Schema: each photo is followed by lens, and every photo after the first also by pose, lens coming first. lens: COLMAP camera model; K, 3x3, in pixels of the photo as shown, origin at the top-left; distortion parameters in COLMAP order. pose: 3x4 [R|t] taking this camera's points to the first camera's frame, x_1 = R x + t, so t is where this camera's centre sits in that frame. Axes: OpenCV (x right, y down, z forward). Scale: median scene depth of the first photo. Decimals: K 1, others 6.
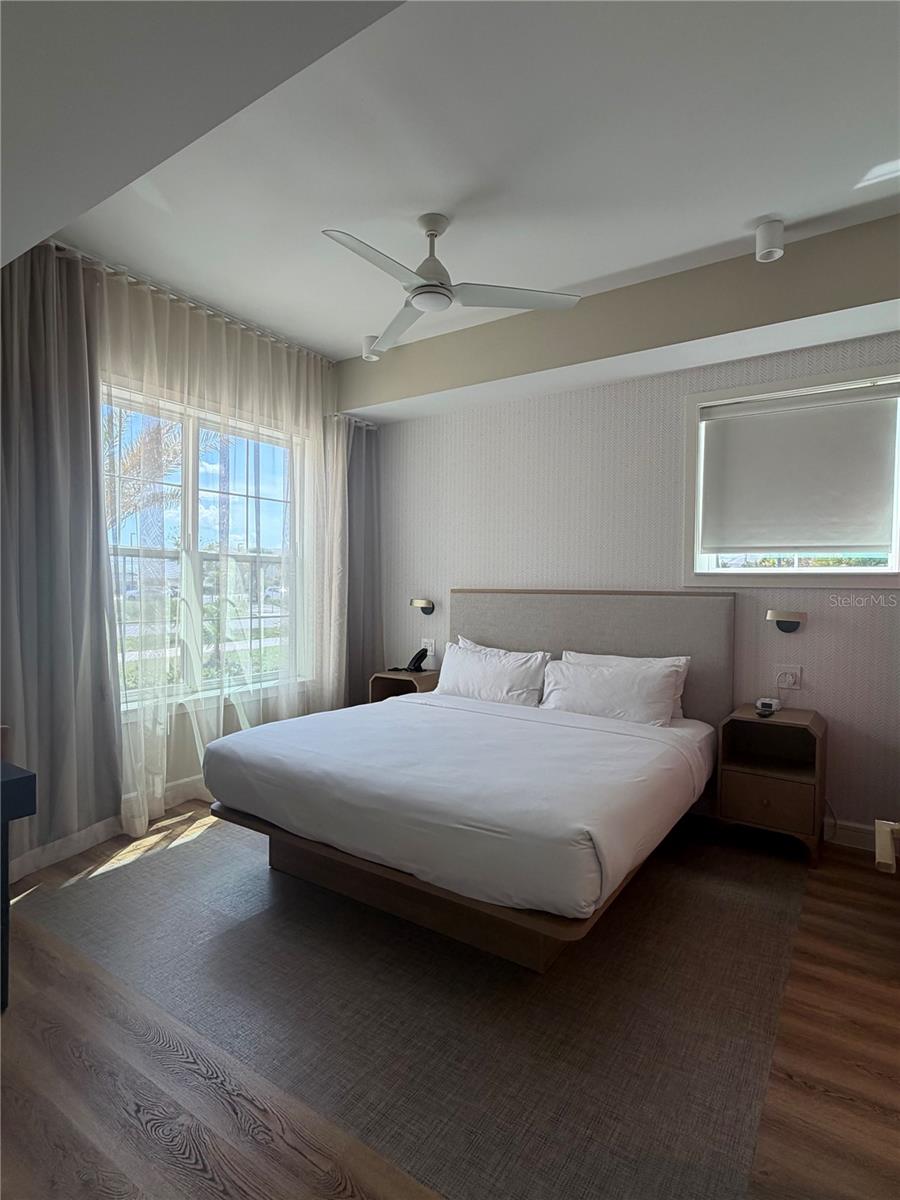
lens RADIAL K [[616.3, 0, 452.4], [0, 616.3, 601.4], [0, 0, 1]] dist [-0.000972, 0.000326]
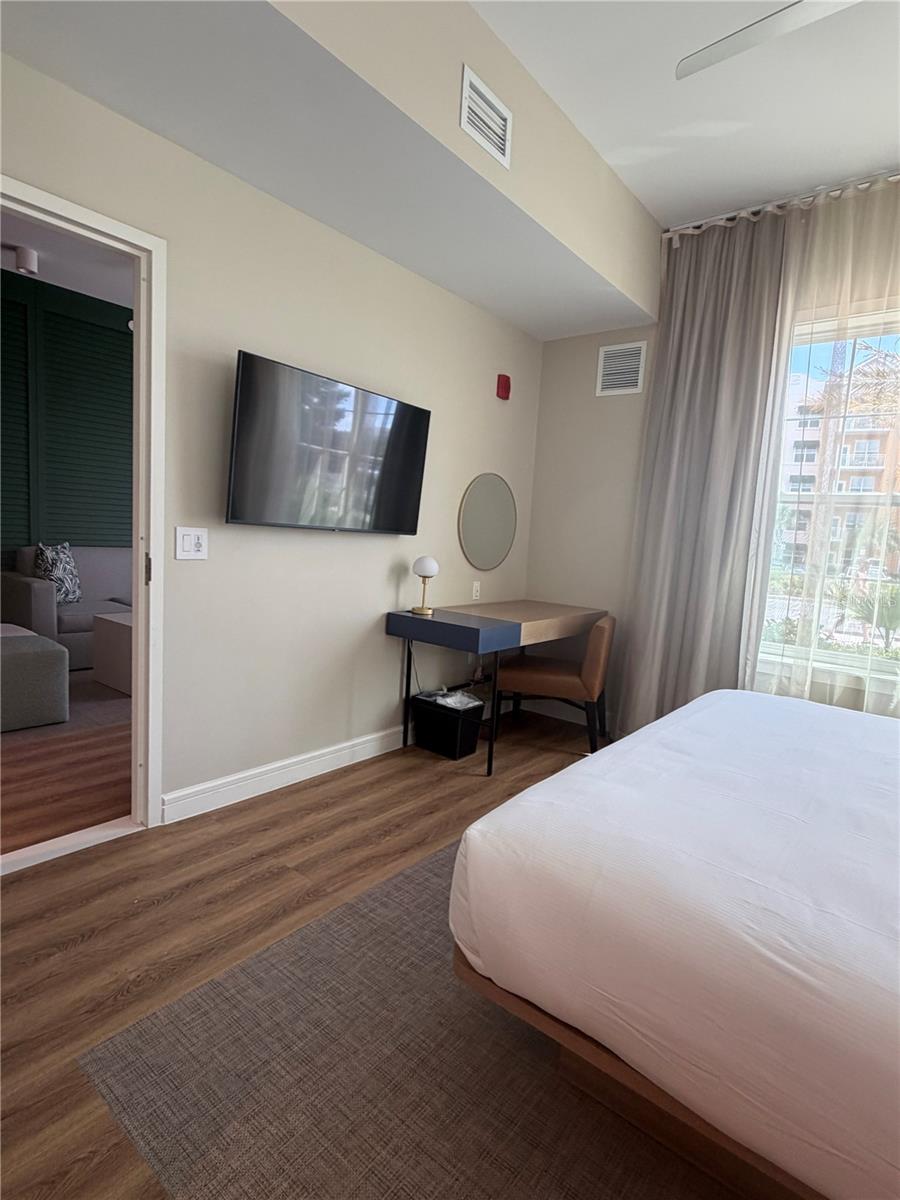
lens RADIAL K [[619.7, 0, 446.3], [0, 619.7, 600.6], [0, 0, 1]] dist [0.000291, 0.002143]
pose [[-0.087098, 0.100571, -0.991110, 0.540389], [-0.094241, 0.989597, 0.108700, 0.026607], [0.991732, 0.102871, -0.076714, 0.617355]]
